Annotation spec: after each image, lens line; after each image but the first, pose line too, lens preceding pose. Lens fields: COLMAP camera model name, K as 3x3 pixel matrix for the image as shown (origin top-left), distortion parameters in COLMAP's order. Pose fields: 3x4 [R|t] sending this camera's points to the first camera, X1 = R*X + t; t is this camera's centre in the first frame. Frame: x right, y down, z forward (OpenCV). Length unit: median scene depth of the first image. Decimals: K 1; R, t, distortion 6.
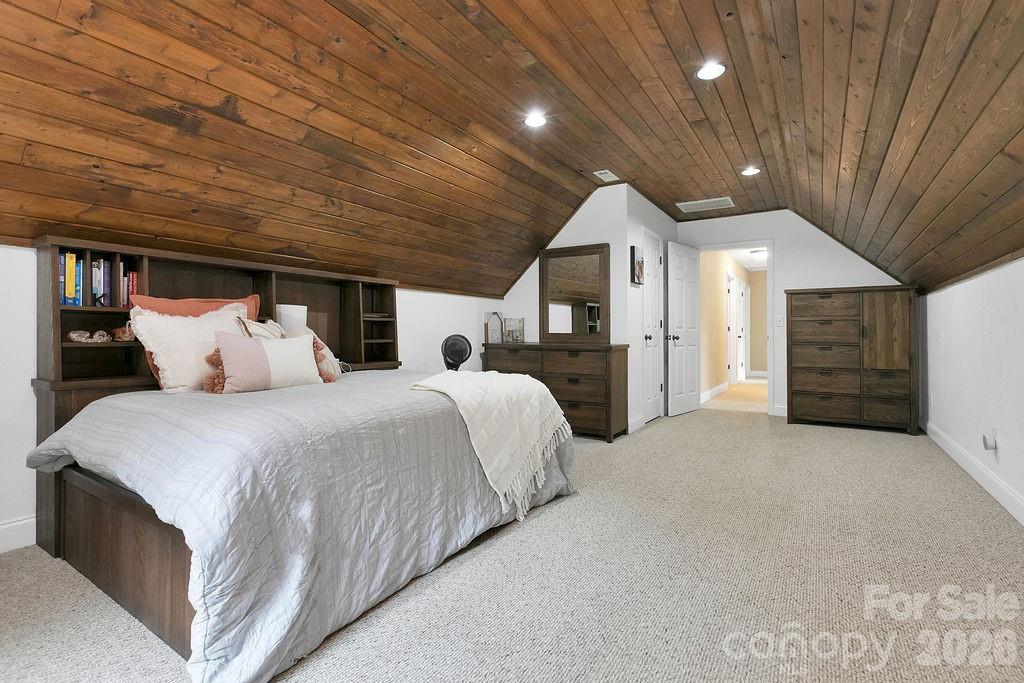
lens RADIAL K [[471.8, 0, 514.4], [0, 471.8, 338.0], [0, 0, 1]] dist [0.002949, 0.000606]
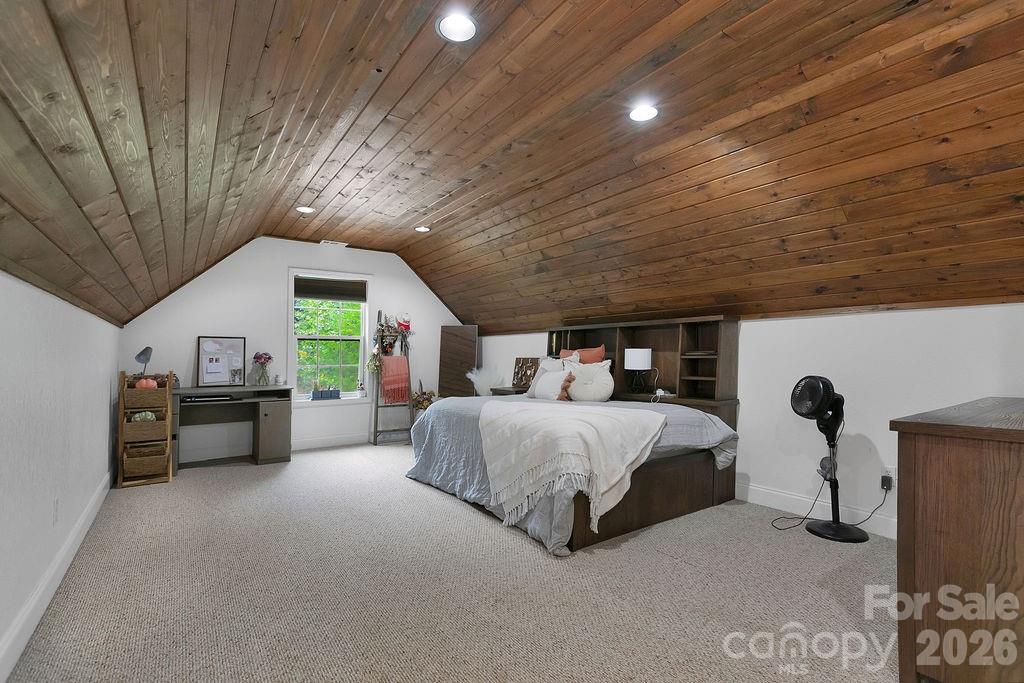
lens RADIAL K [[471.8, 0, 514.4], [0, 471.8, 338.0], [0, 0, 1]] dist [0.002949, 0.000606]
pose [[-0.370476, -0.034277, -0.928210, 1.131408], [-0.007335, 0.999396, -0.033978, -0.061604], [0.928813, -0.005779, -0.370503, 1.430436]]
